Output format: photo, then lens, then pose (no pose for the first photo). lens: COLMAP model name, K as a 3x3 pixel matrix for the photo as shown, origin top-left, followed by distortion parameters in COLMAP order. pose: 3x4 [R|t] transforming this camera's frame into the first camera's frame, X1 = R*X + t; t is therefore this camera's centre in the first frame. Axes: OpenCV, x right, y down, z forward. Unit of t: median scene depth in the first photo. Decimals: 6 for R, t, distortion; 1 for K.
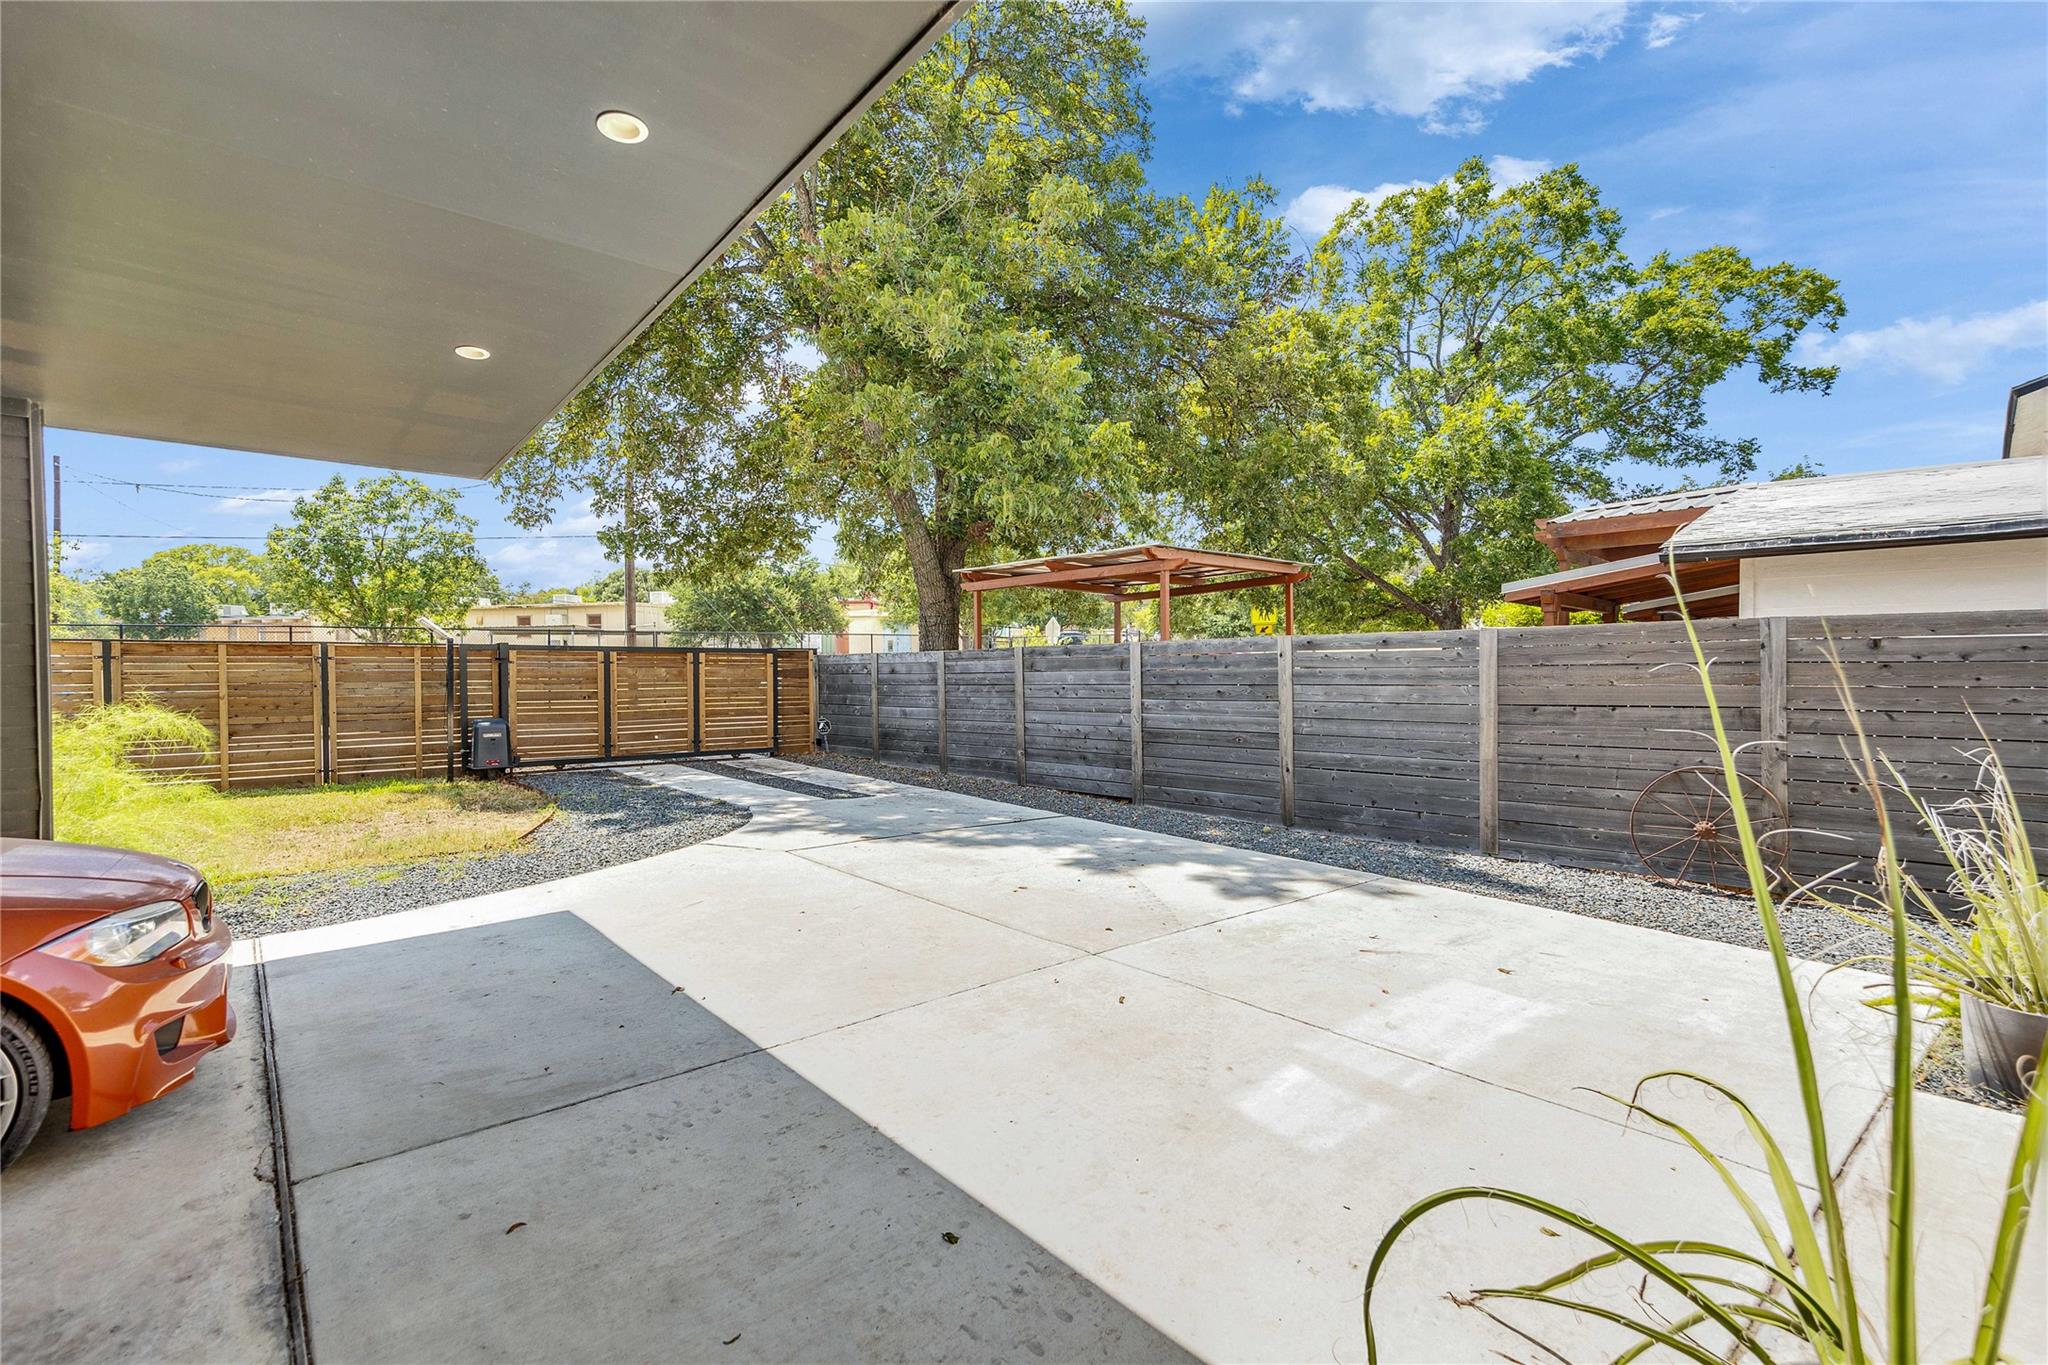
lens RADIAL K [[925.9, 0, 1016.6], [0, 925.9, 689.5], [0, 0, 1]] dist [0.003247, 0.000989]
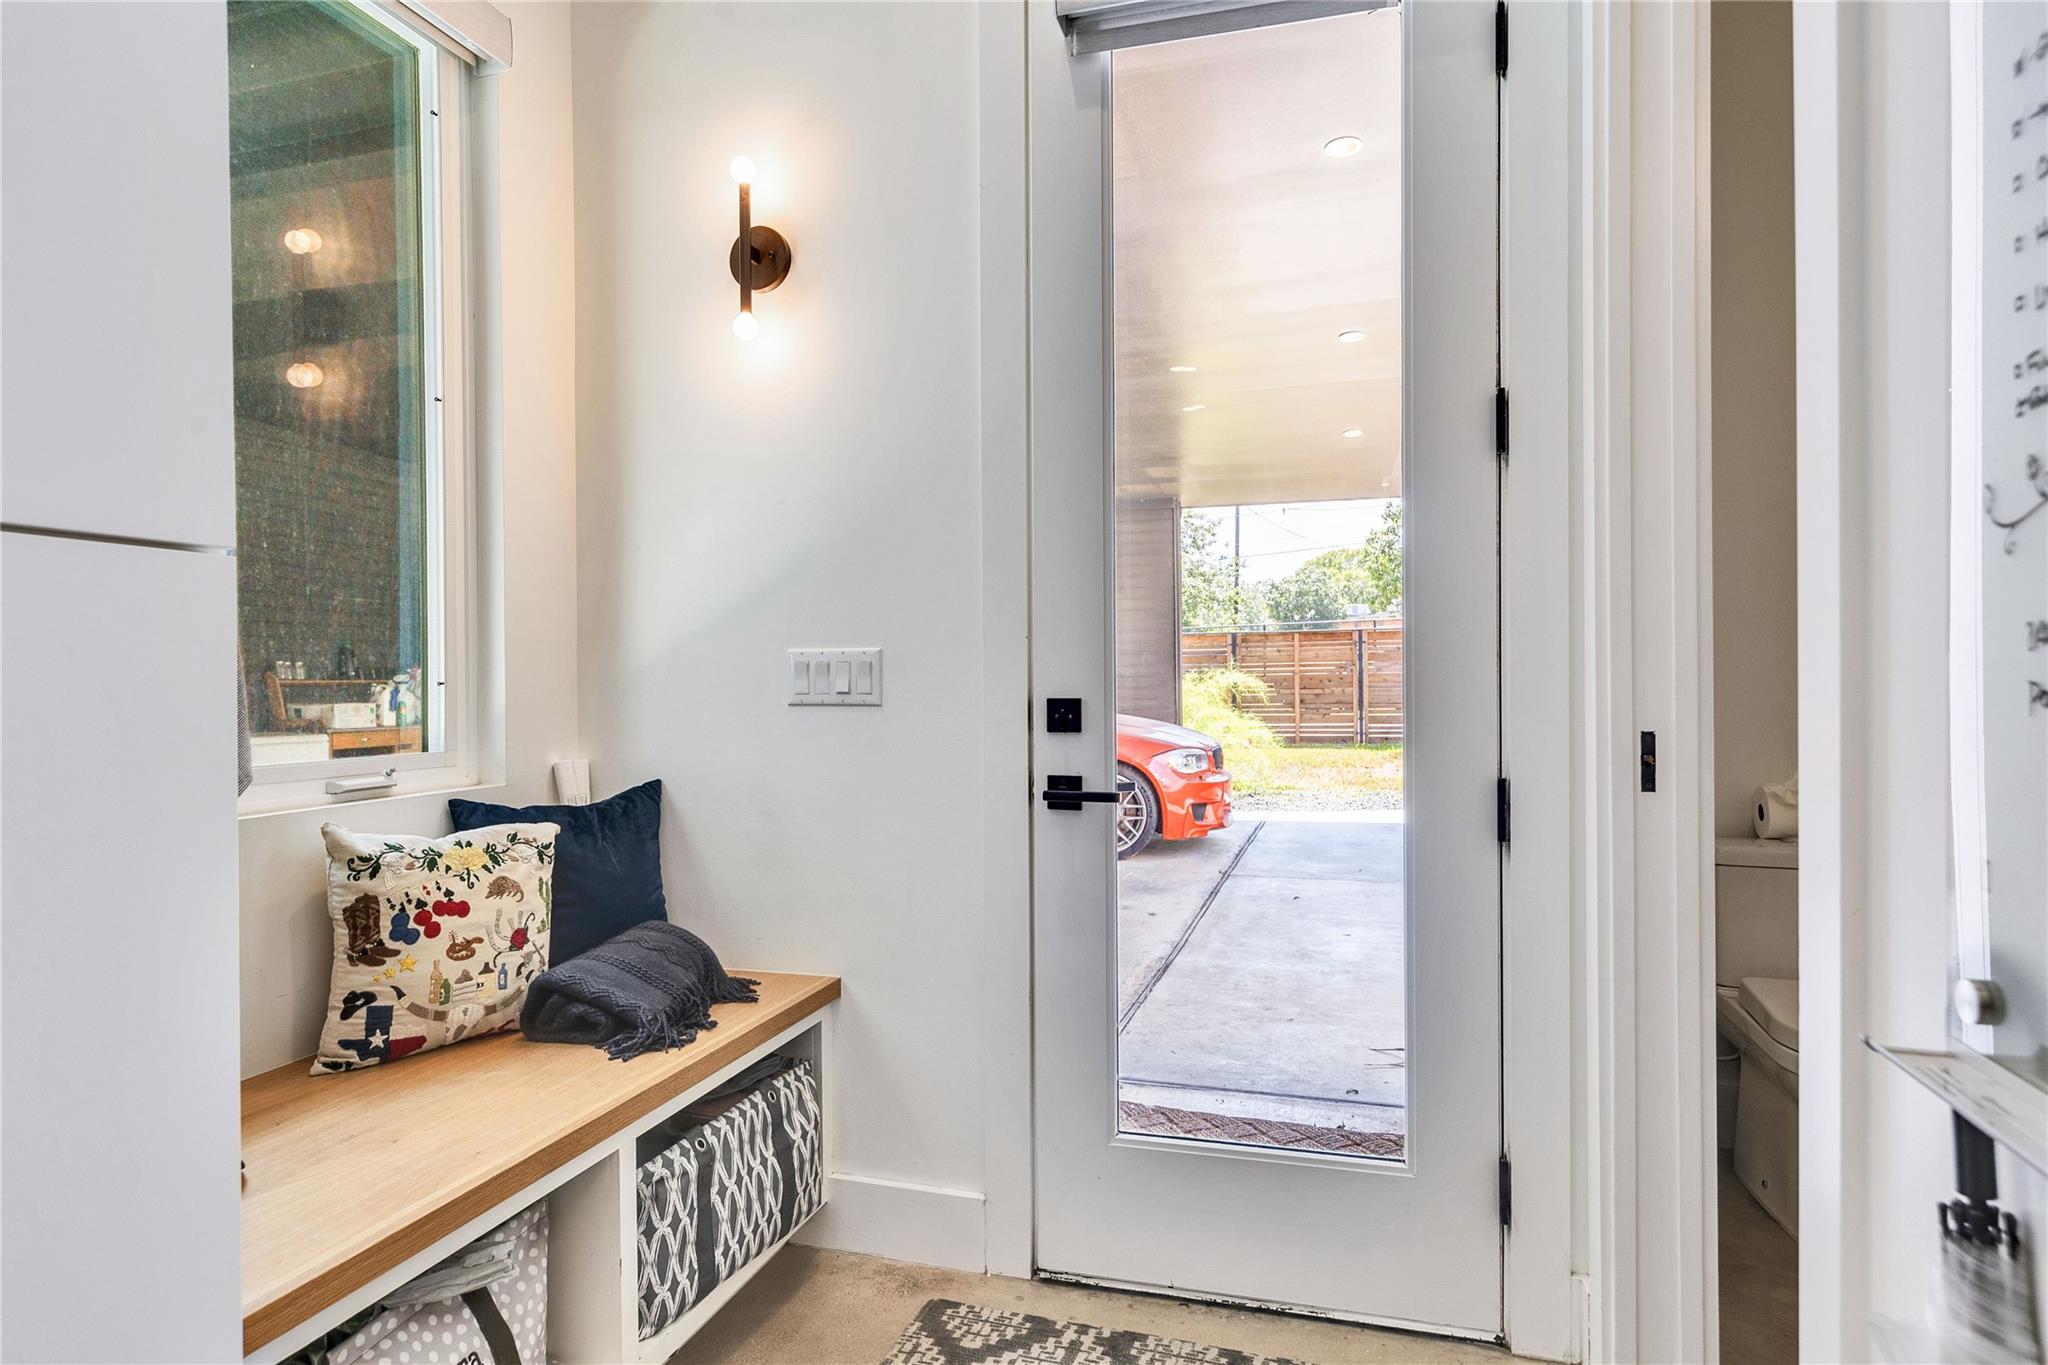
lens RADIAL K [[1164.9, 0, 1024.0], [0, 1164.9, 682.5], [0, 0, 1]] dist [0.002969, 0.000884]
pose [[0.542465, -0.000205, -0.840079, 0.299774], [-0.005785, 0.999975, -0.003980, 0.027670], [0.840059, 0.007019, 0.542450, -0.209172]]
